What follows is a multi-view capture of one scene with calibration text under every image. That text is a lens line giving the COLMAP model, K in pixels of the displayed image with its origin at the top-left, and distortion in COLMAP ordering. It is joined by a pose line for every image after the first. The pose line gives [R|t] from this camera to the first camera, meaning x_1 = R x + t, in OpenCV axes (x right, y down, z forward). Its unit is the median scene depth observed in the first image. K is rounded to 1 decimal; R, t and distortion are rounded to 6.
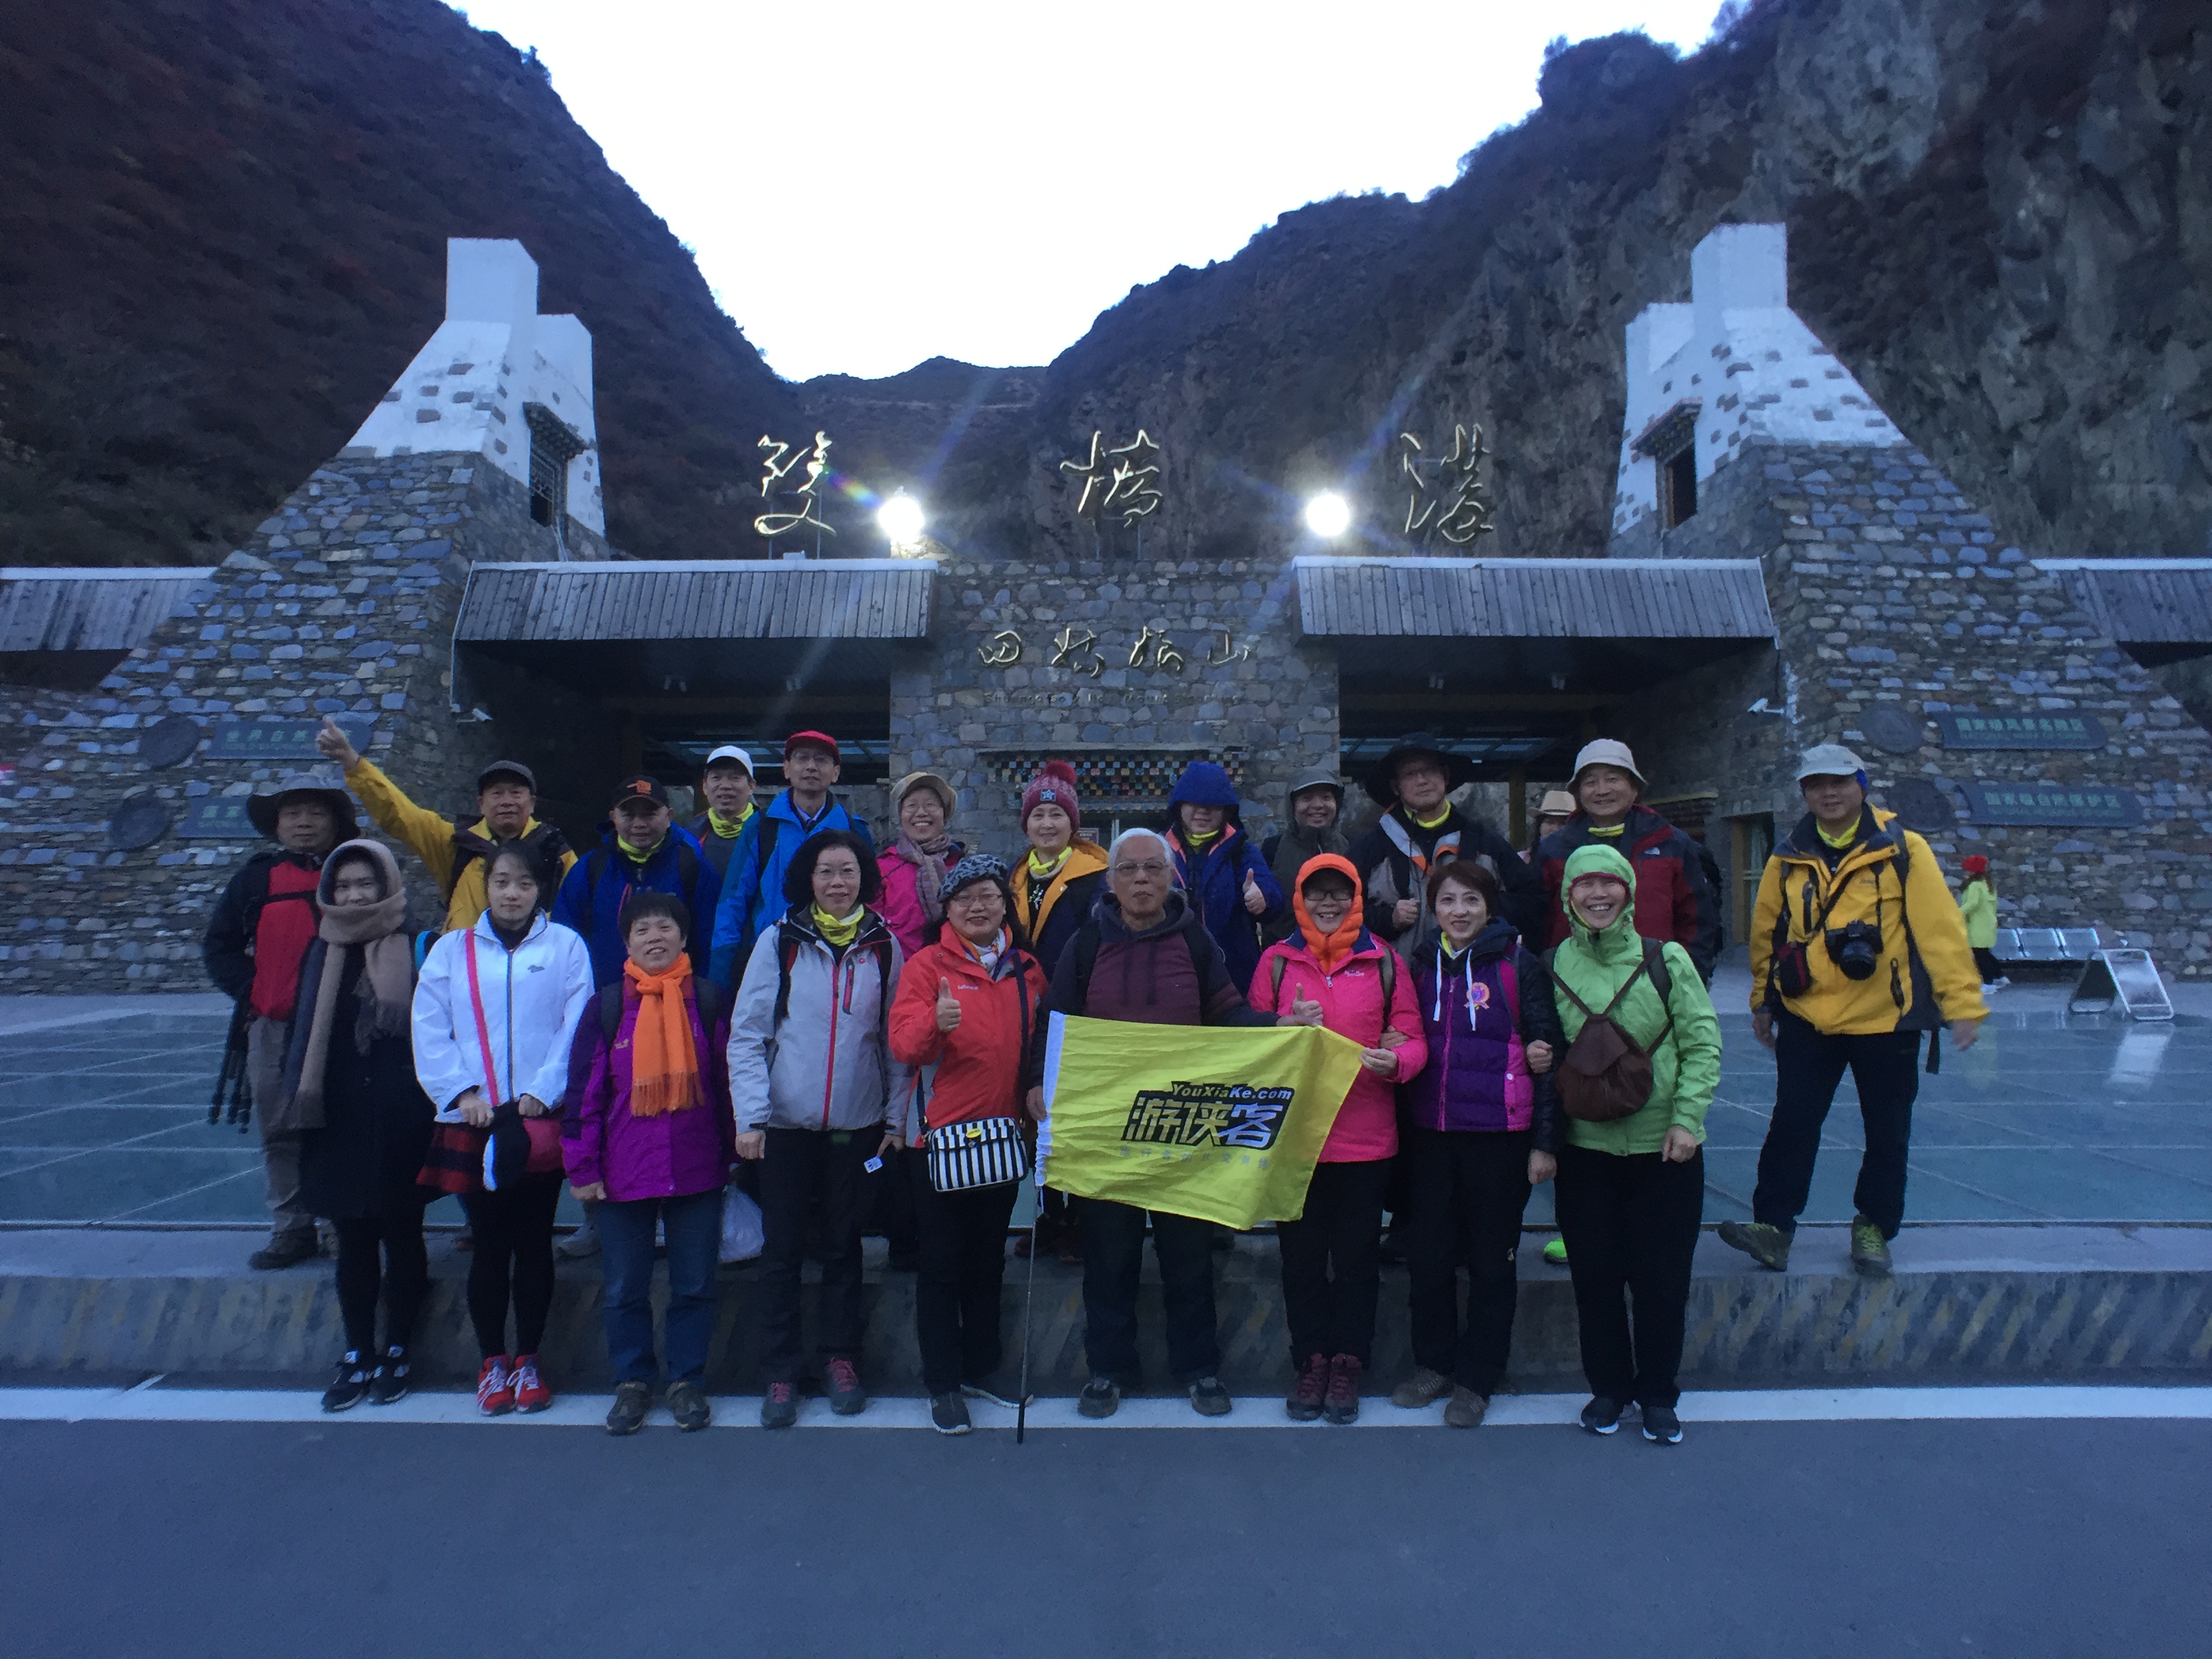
lens RADIAL K [[1246.5, 0, 1086.8], [0, 1246.5, 873.9], [0, 0, 1]] dist [-0.050616, 0.034073]
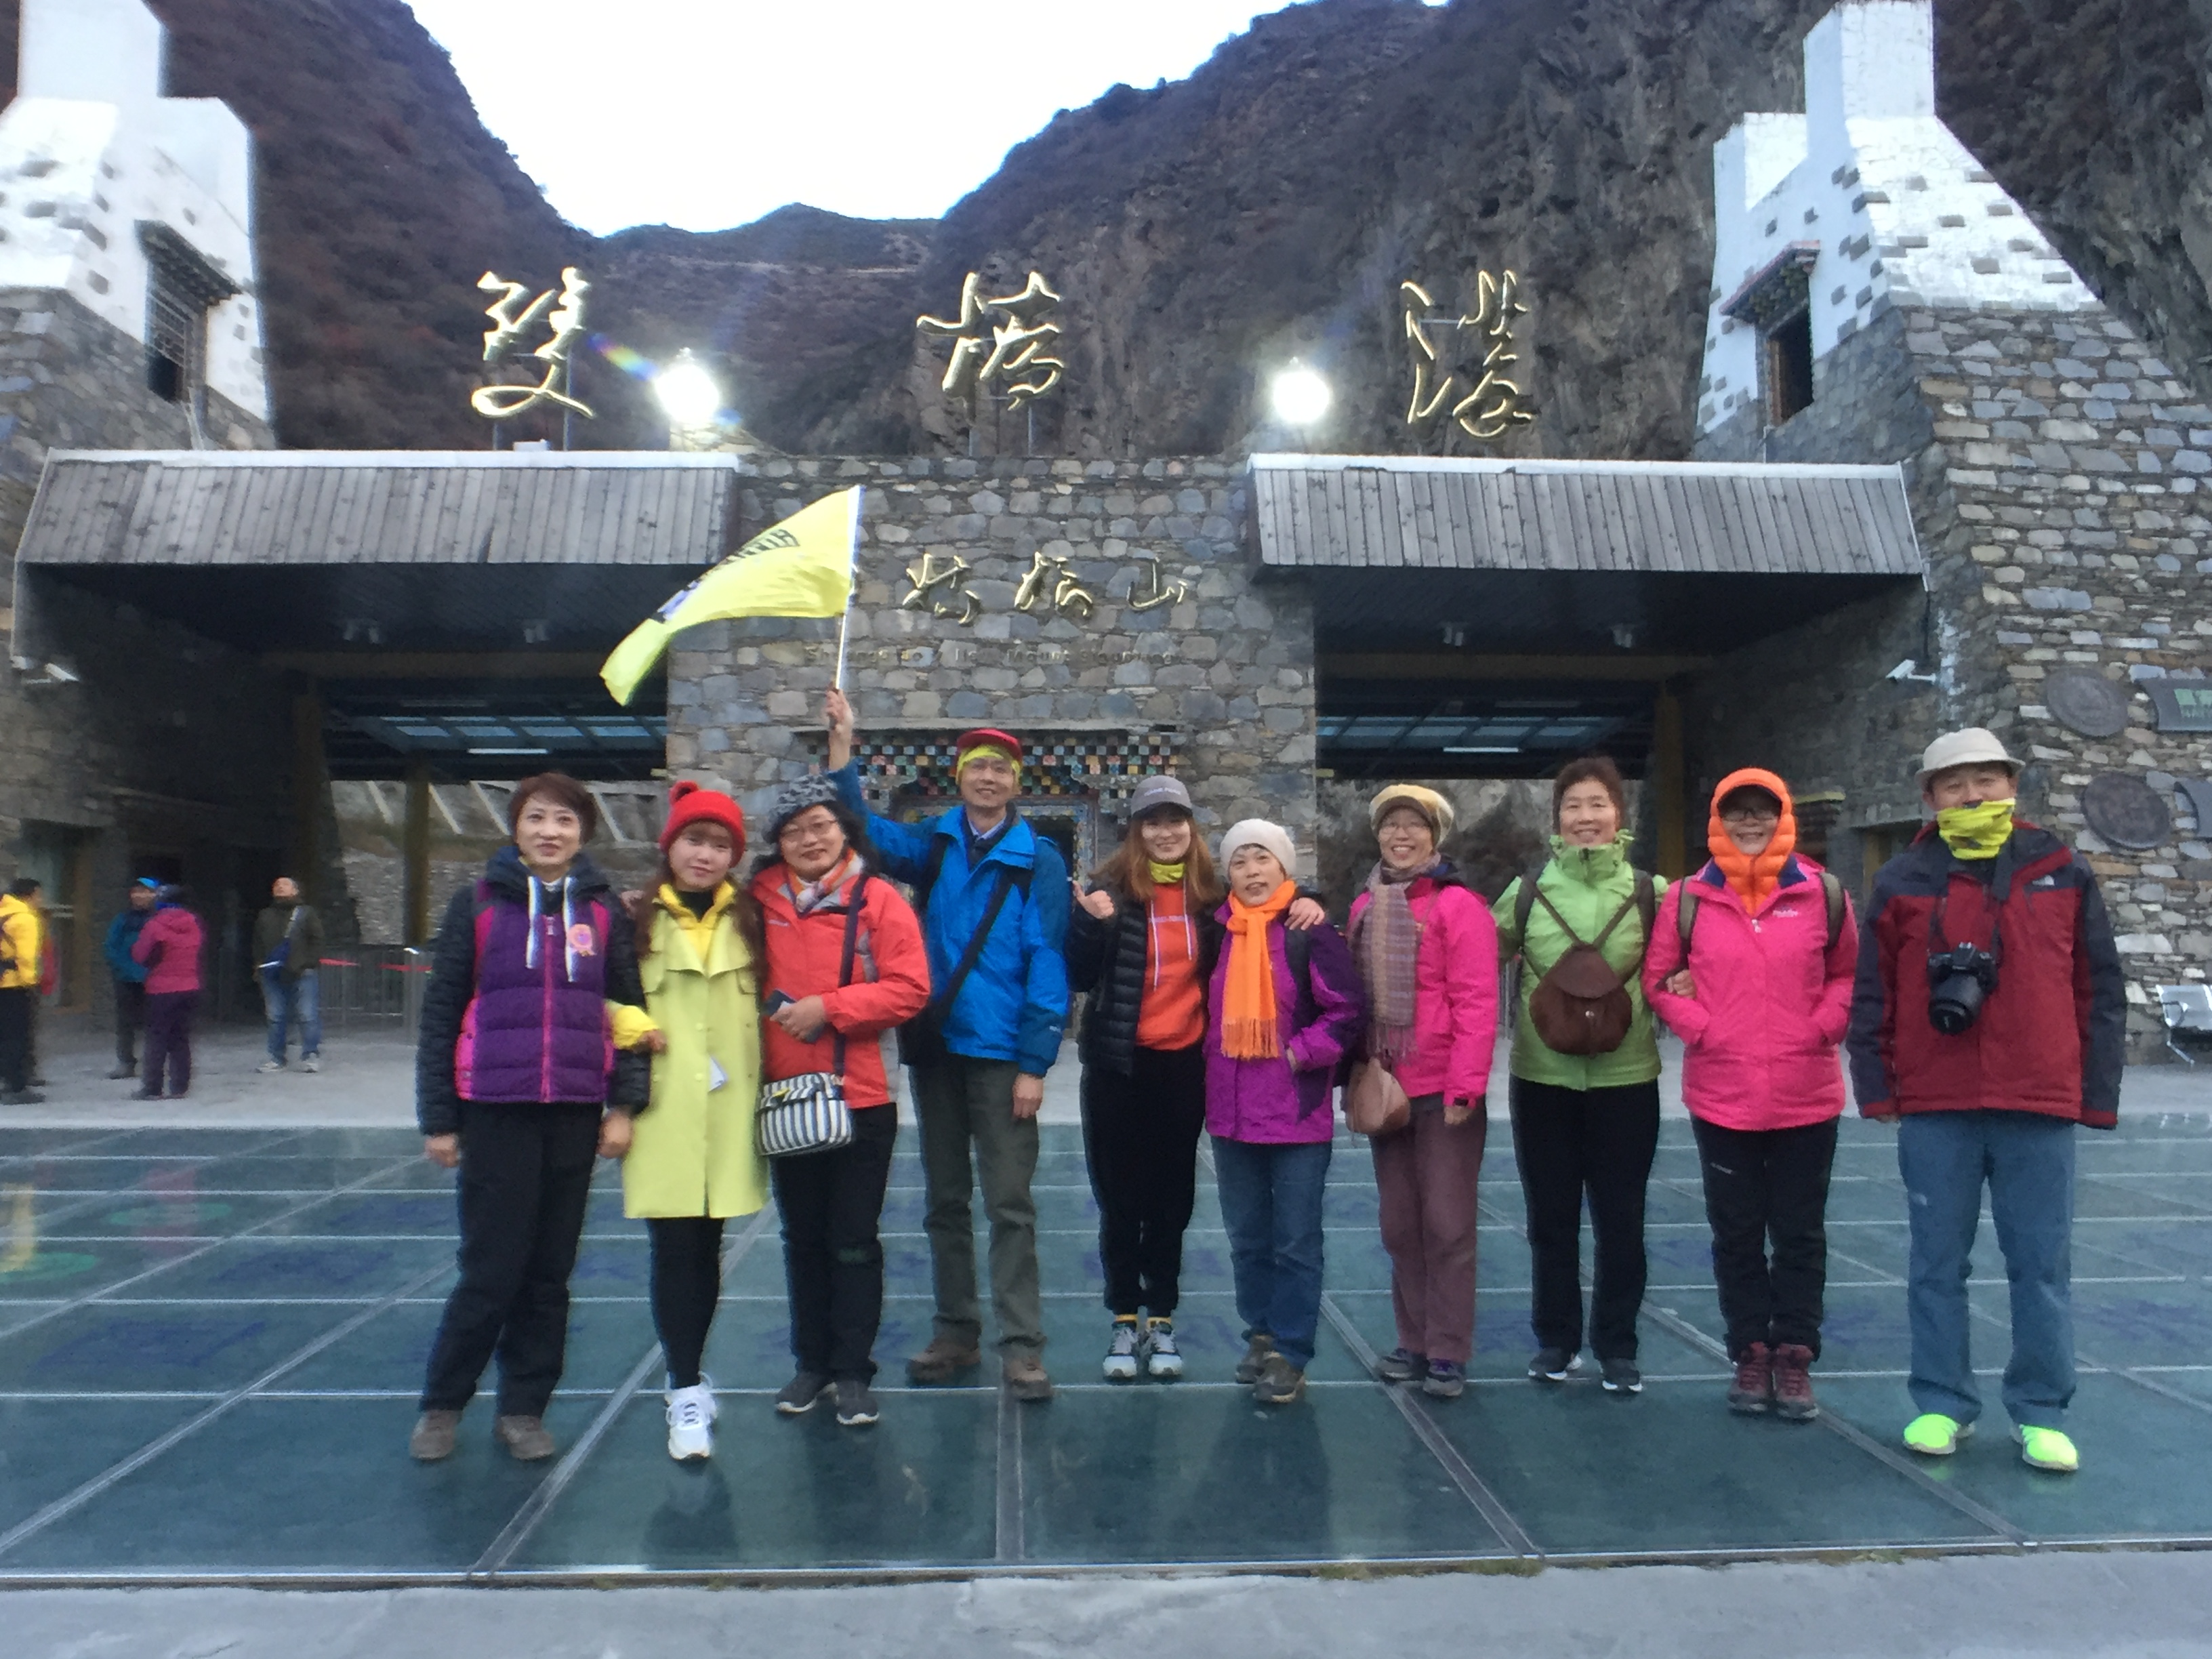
lens RADIAL K [[1686.6, 0, 1071.4], [0, 1686.6, 884.1], [0, 0, 1]] dist [-0.052181, 0.036968]
pose [[0.998967, 0.000271, 0.045447, 0.023412], [0.000276, 0.999927, -0.012038, -0.001739], [-0.045447, 0.012038, 0.998894, 0.061160]]
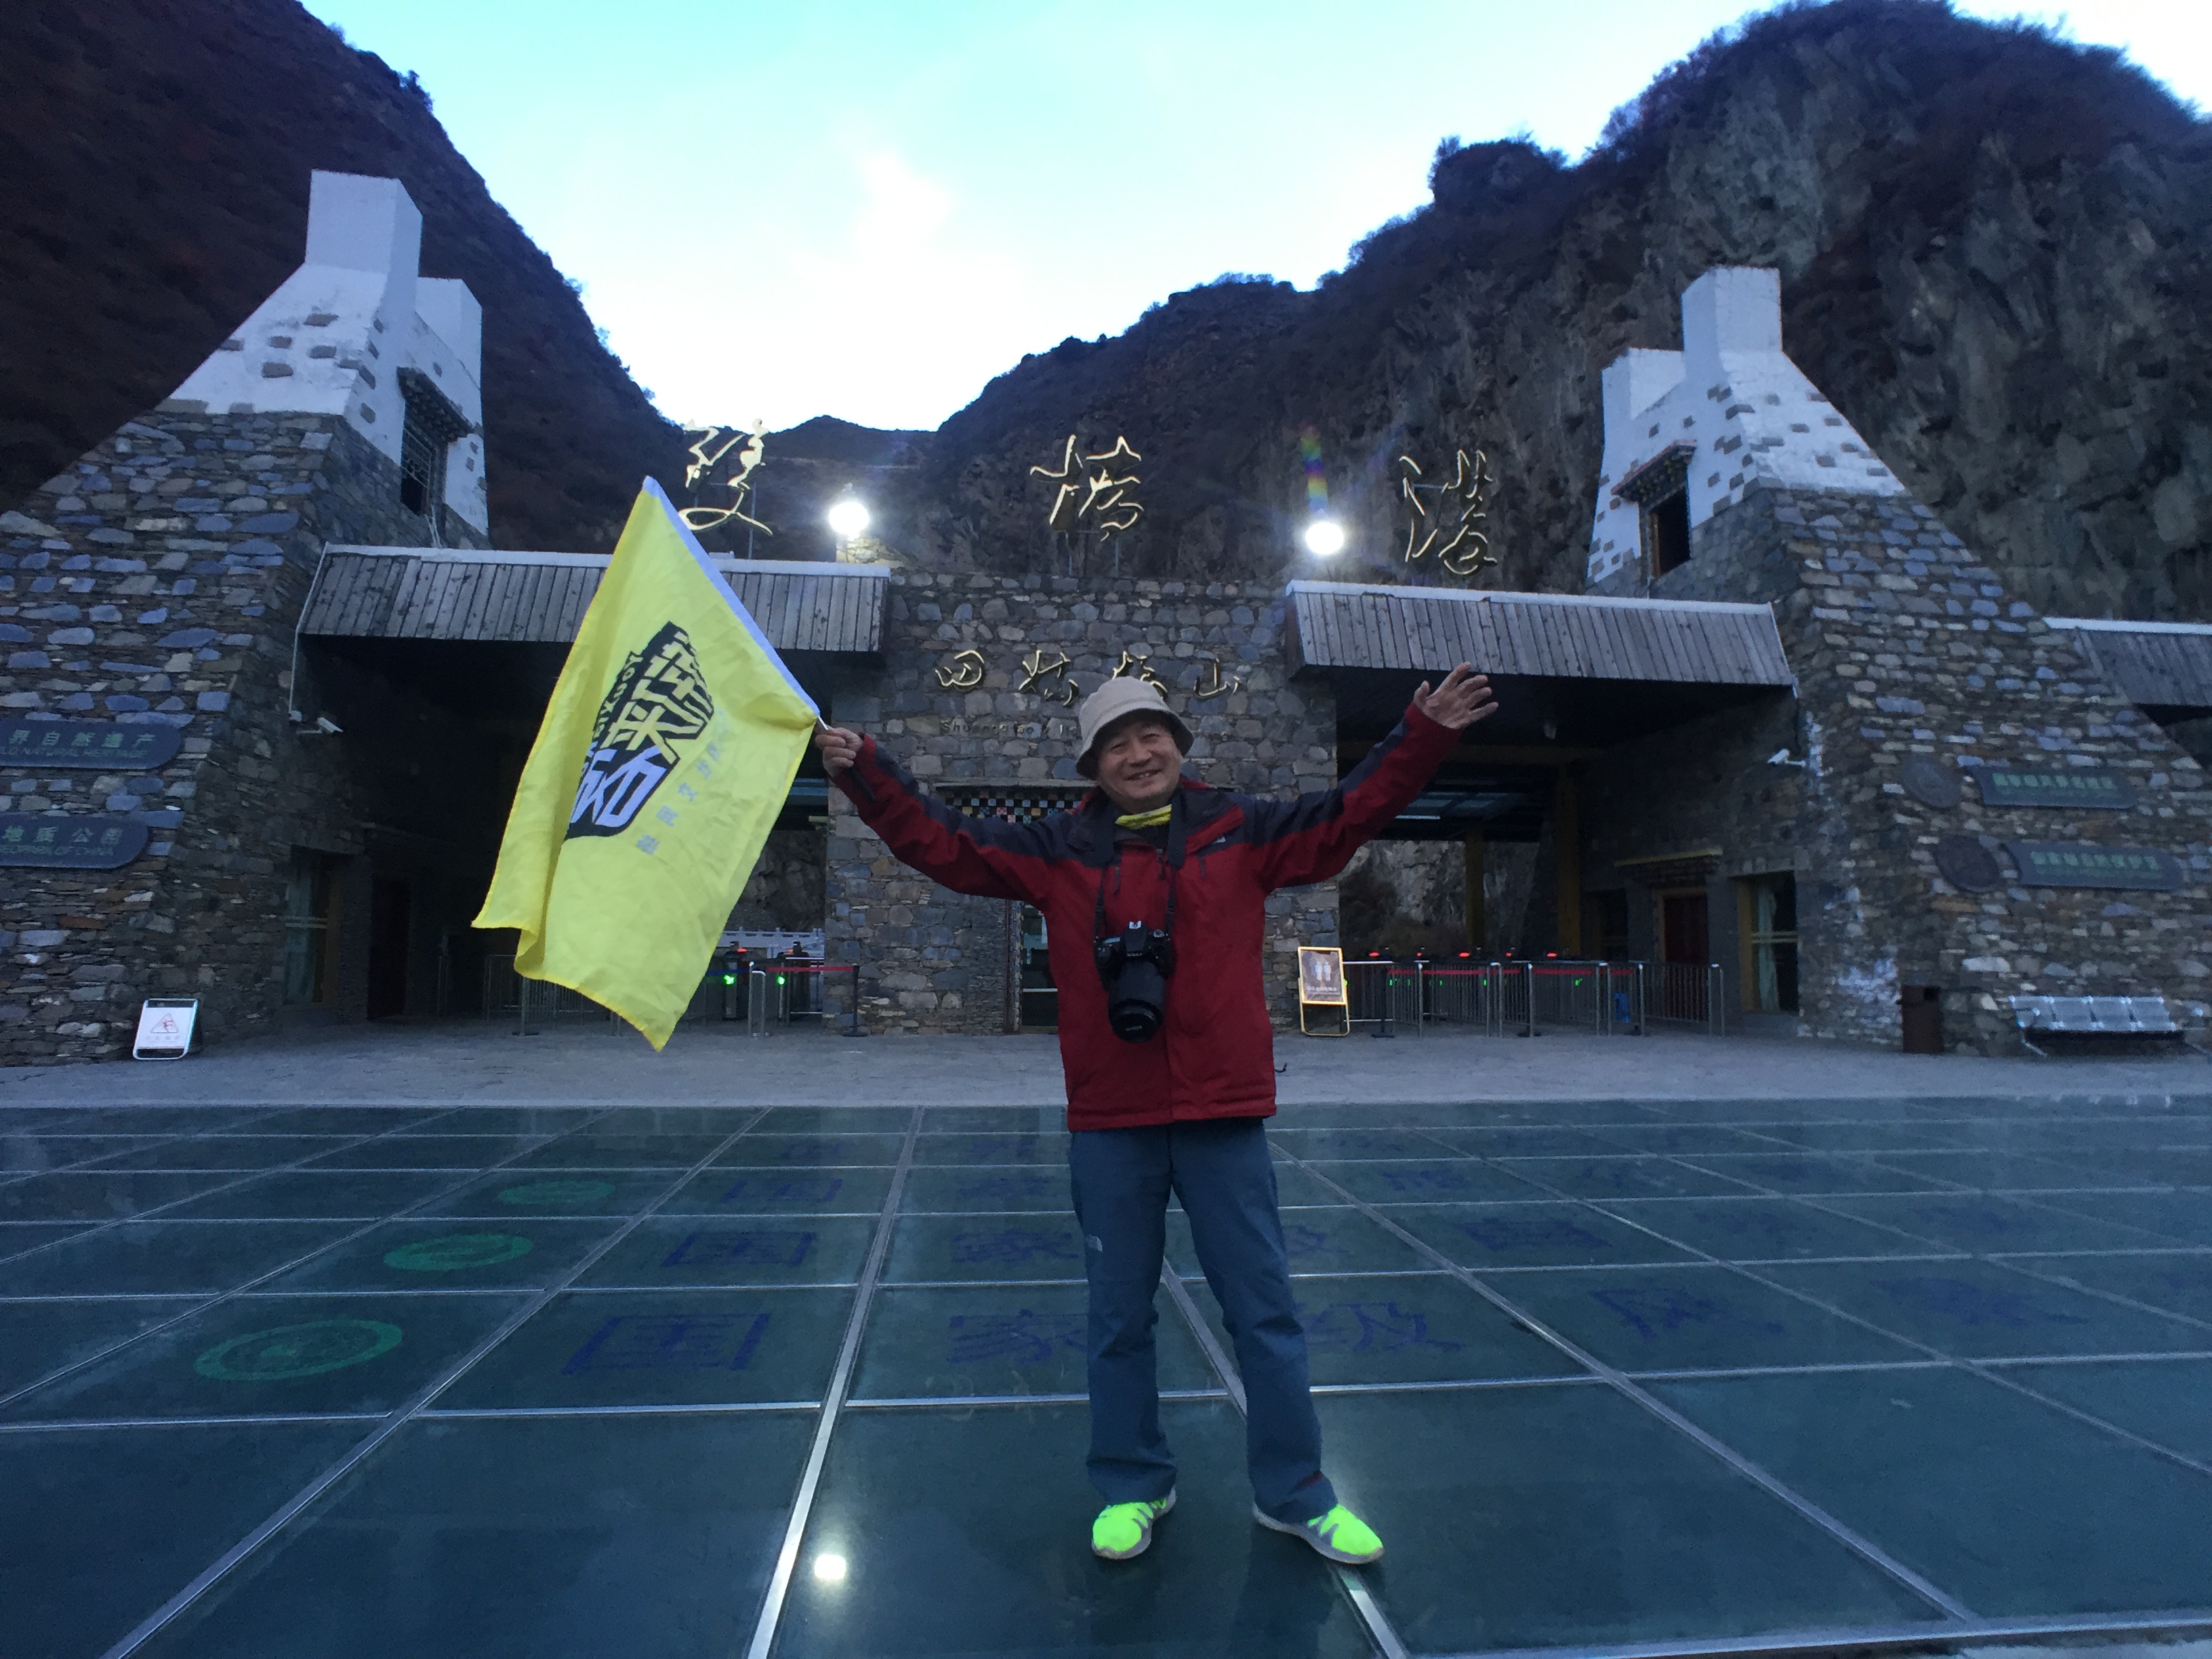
lens RADIAL K [[1246.6, 0, 1110.5], [0, 1246.6, 866.7], [0, 0, 1]] dist [-0.050916, 0.033281]
pose [[0.993043, 0.018031, 0.116367, -0.066132], [-0.011372, 0.998273, -0.057638, 0.006407], [-0.117205, 0.055914, 0.991532, 0.130913]]
